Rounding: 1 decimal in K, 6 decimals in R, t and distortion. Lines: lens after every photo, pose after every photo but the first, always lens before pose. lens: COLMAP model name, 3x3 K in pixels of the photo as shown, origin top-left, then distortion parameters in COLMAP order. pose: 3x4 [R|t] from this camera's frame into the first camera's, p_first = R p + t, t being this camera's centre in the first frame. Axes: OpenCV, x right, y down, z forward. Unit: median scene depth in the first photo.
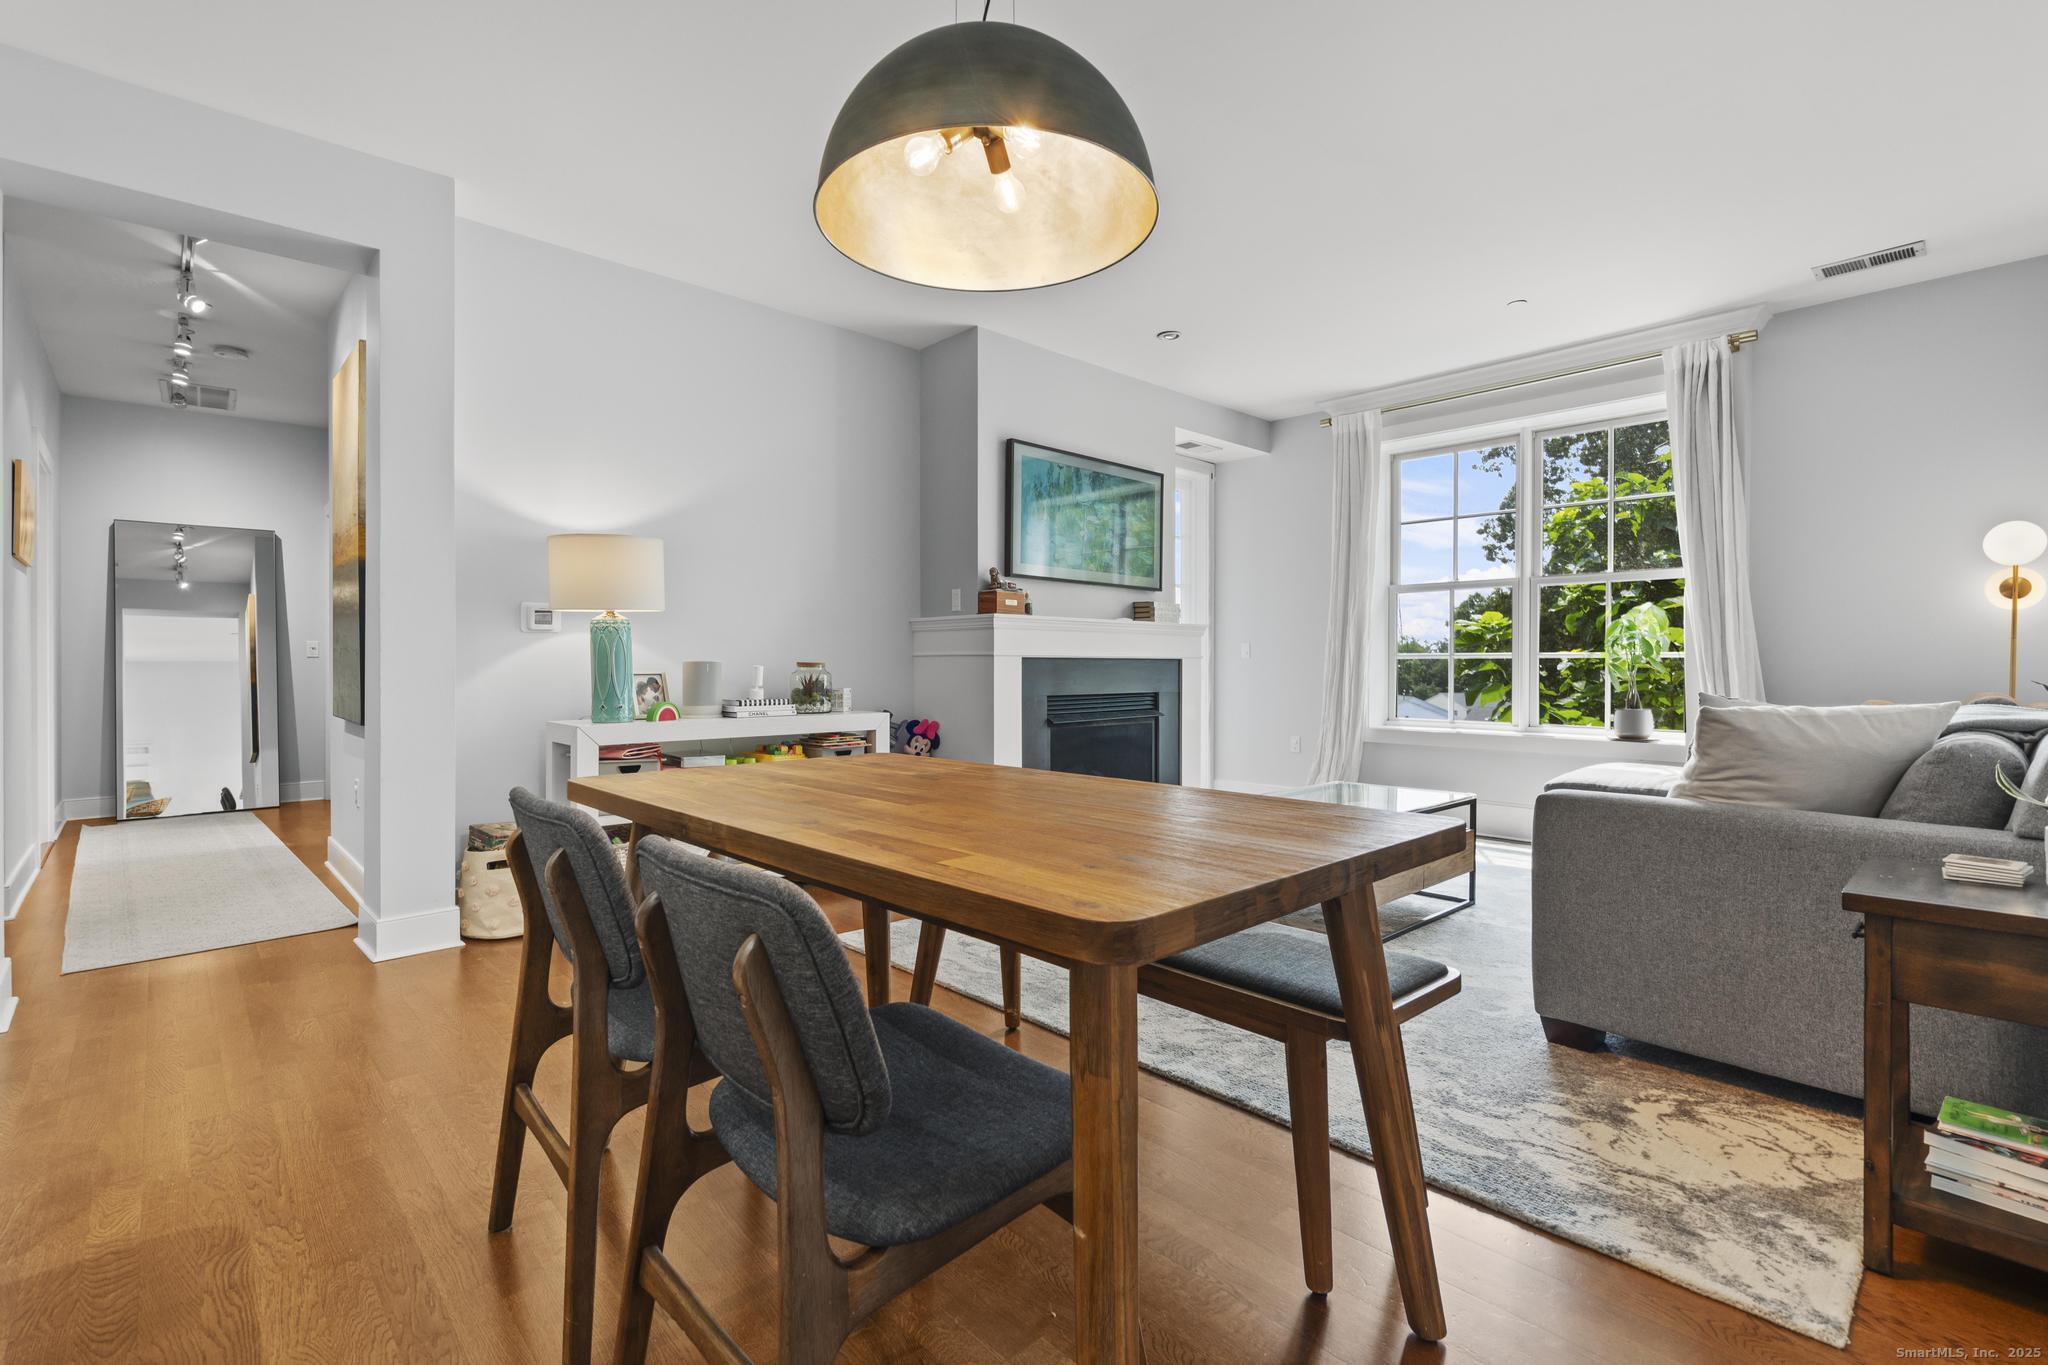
lens RADIAL K [[936.1, 0, 1029.5], [0, 936.1, 667.0], [0, 0, 1]] dist [-0.000447, 0.000862]
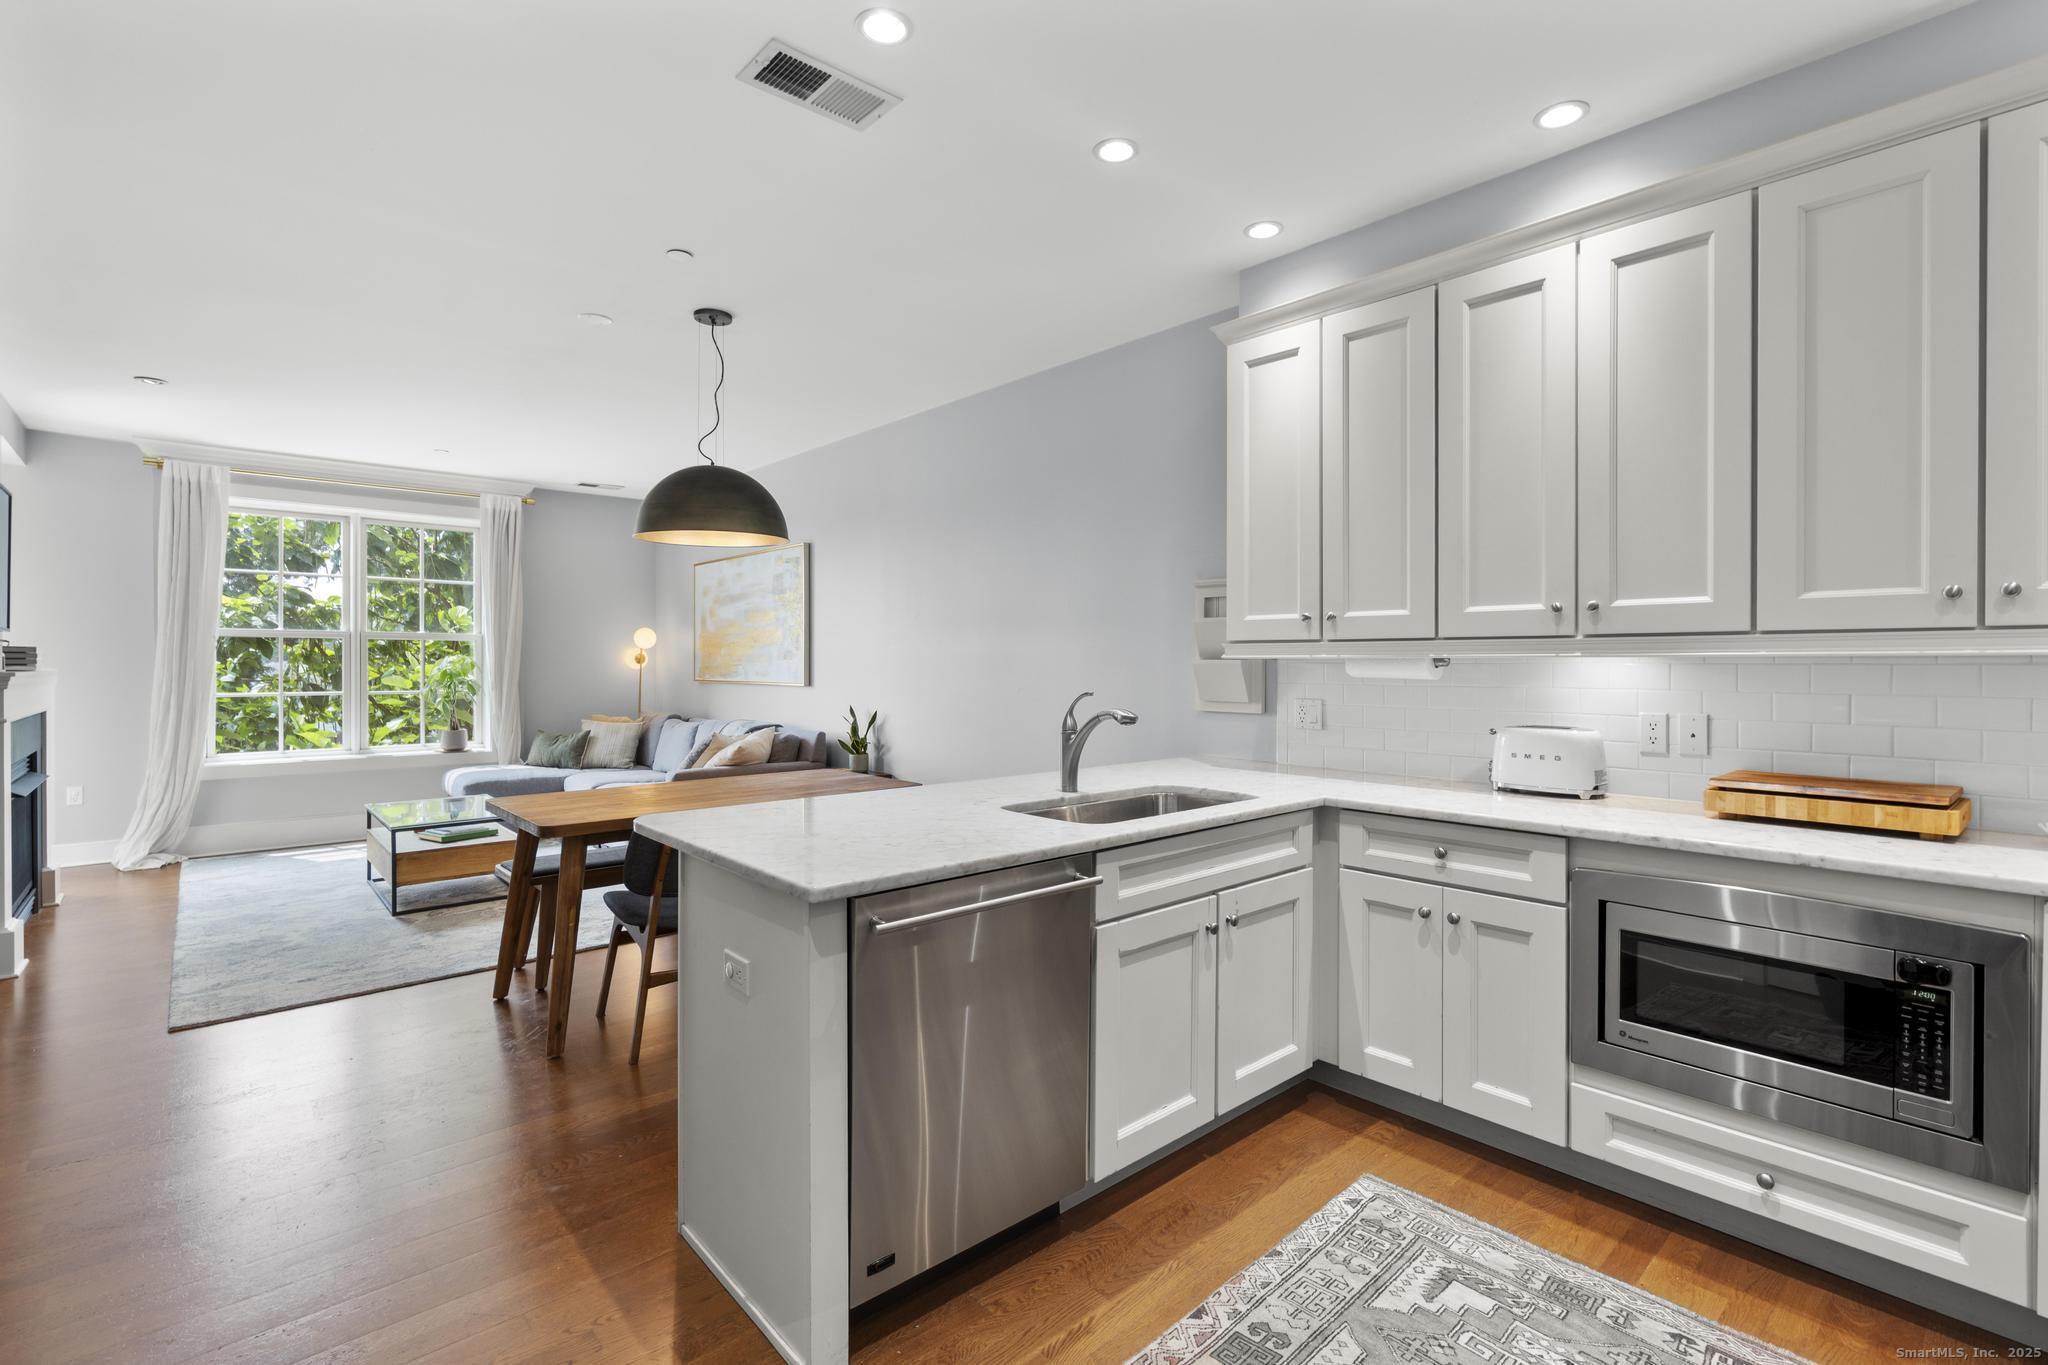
lens RADIAL K [[936.1, 0, 1034.2], [0, 936.1, 664.9], [0, 0, 1]] dist [-0.000447, 0.000862]
pose [[0.021522, -0.003868, 0.999761, -0.873374], [0.003421, 0.999987, 0.003795, -0.065522], [-0.999763, 0.003339, 0.021535, 0.066815]]
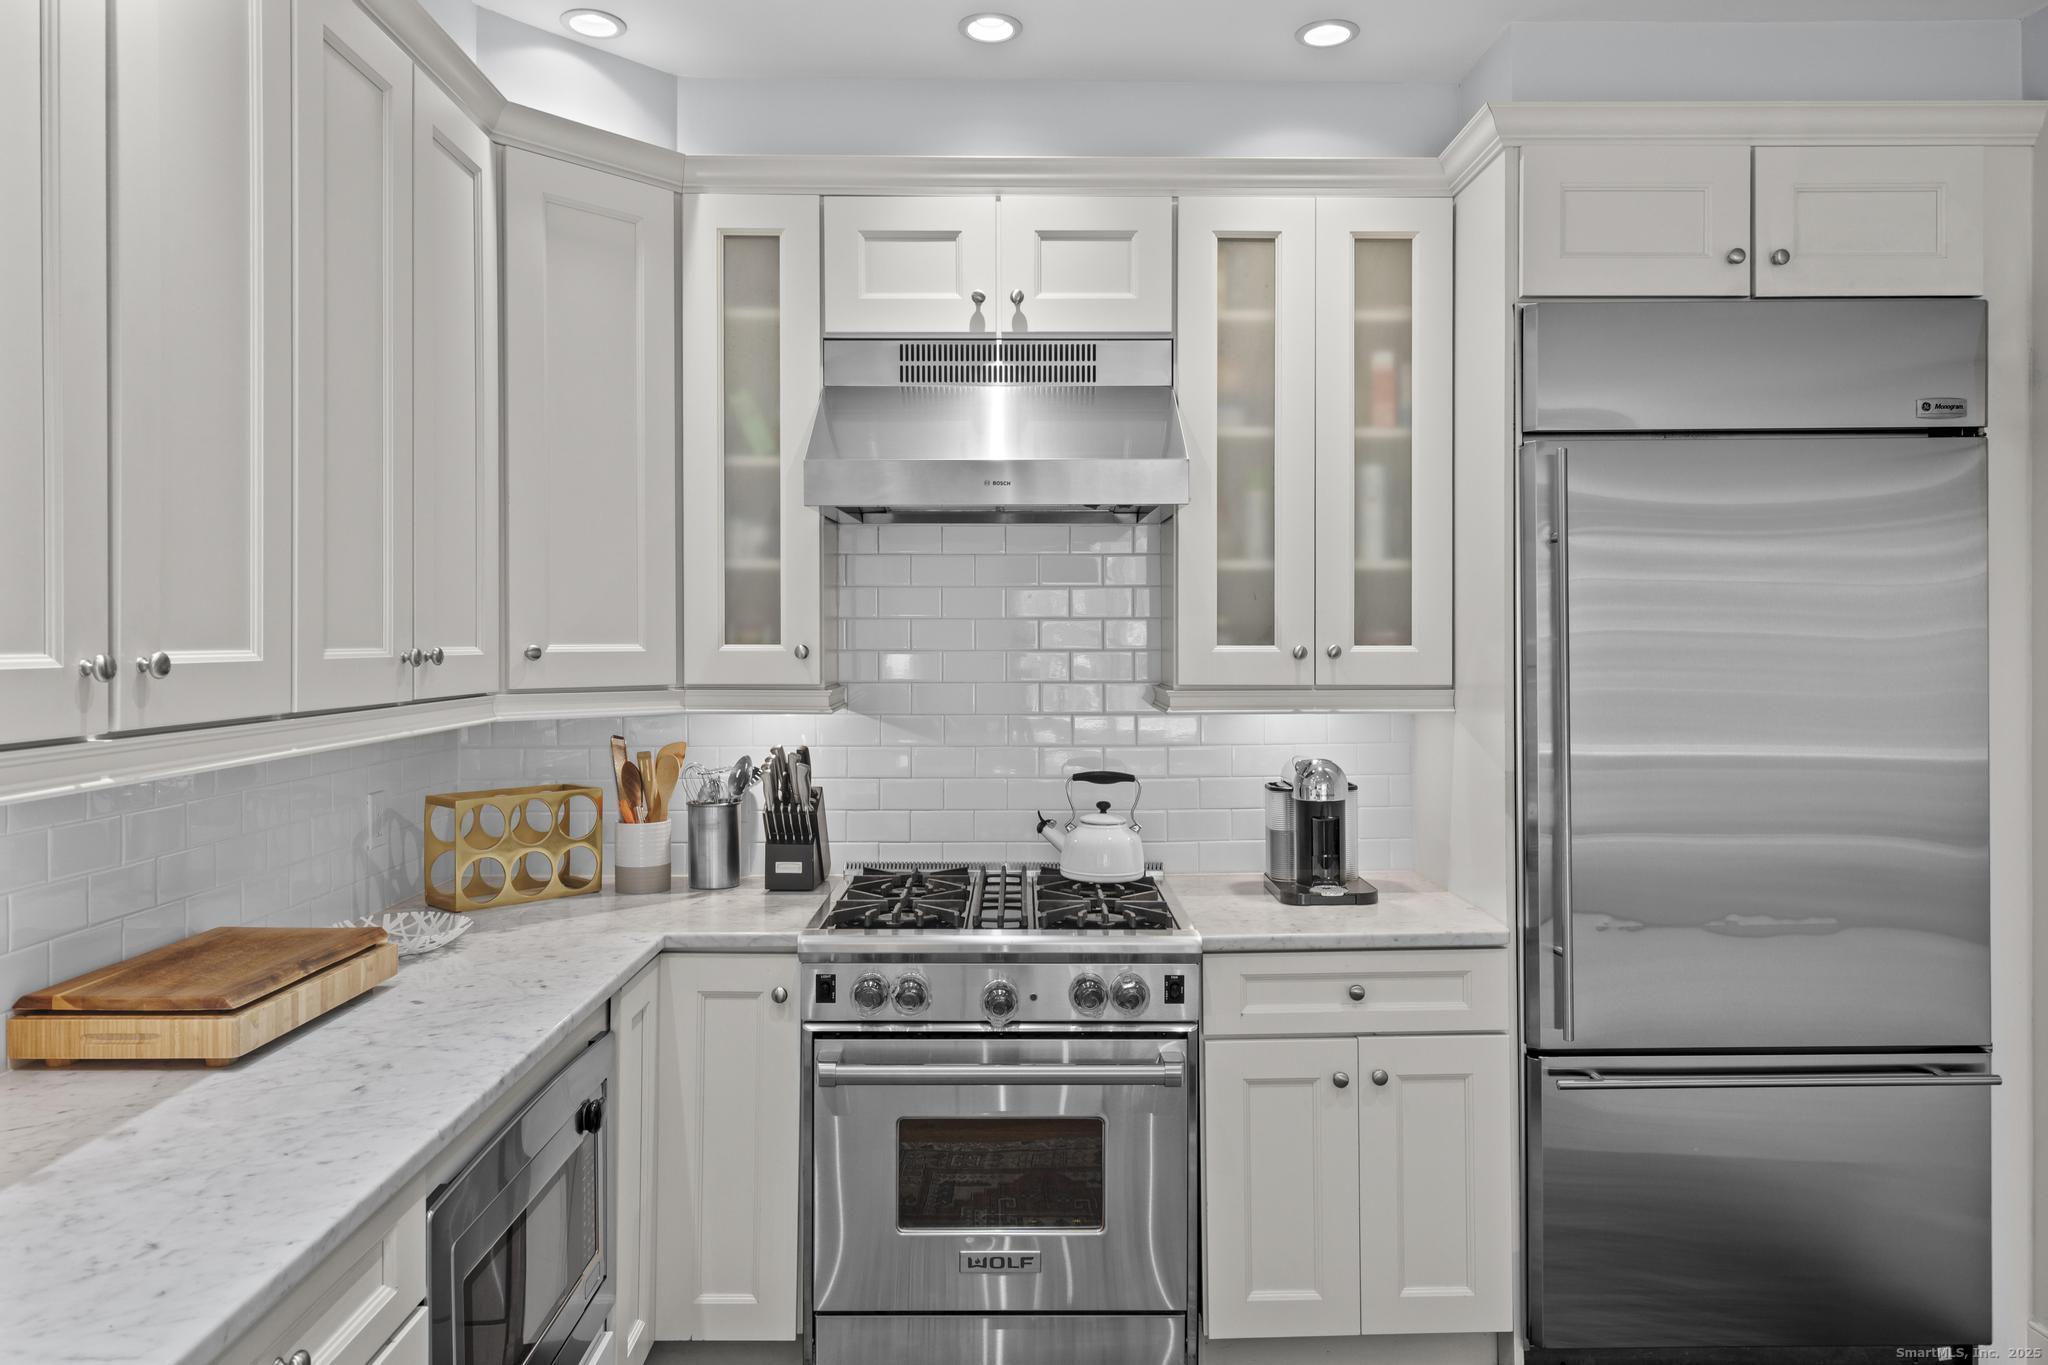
lens RADIAL K [[1374.1, 0, 1032.3], [0, 1374.1, 644.8], [0, 0, 1]] dist [0.017925, -0.000975]
pose [[-0.675176, 0.005024, -0.737640, -0.200749], [0.000371, 0.999979, 0.006472, -0.104557], [0.737657, 0.004096, -0.675164, 0.149099]]
